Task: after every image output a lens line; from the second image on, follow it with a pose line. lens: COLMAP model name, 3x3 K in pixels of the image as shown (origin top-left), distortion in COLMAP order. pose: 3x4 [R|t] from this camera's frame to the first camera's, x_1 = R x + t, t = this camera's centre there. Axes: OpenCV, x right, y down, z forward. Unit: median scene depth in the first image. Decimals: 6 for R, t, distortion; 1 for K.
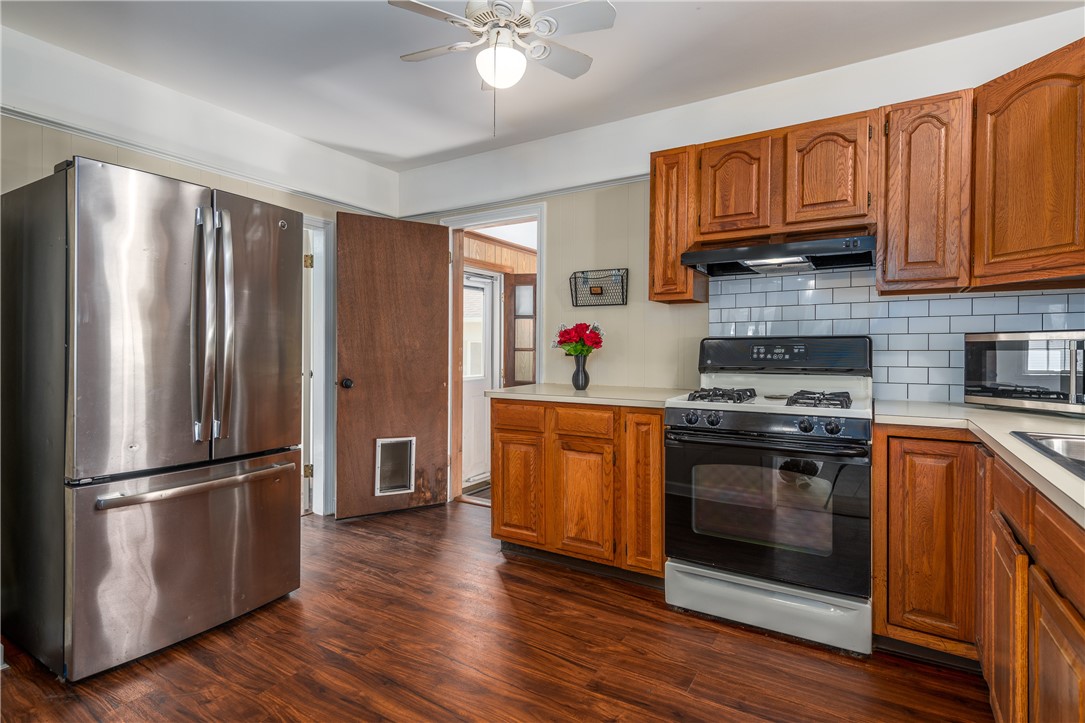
lens RADIAL K [[533.3, 0, 542.5], [0, 533.3, 361.5], [0, 0, 1]] dist [0.004225, 0.000597]
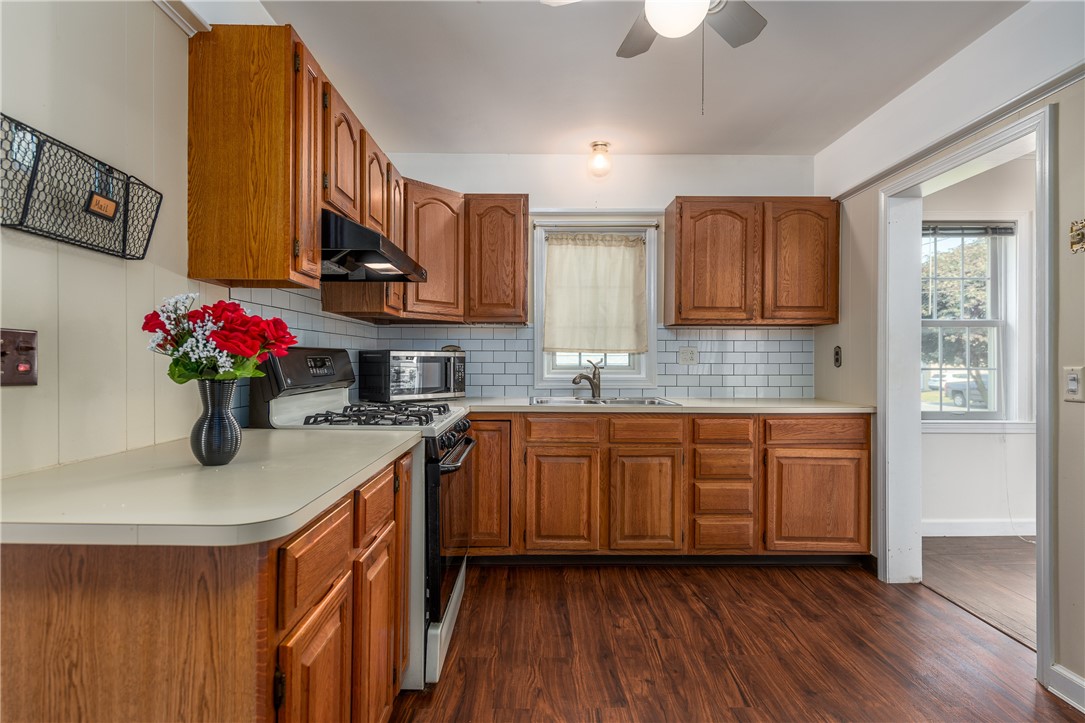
lens RADIAL K [[533.3, 0, 542.5], [0, 533.3, 361.5], [0, 0, 1]] dist [0.004225, 0.000597]
pose [[-0.534374, 0.000851, 0.845248, -0.671572], [0.016994, 0.999808, 0.009737, -0.036155], [-0.845077, 0.019567, -0.534286, 1.659643]]
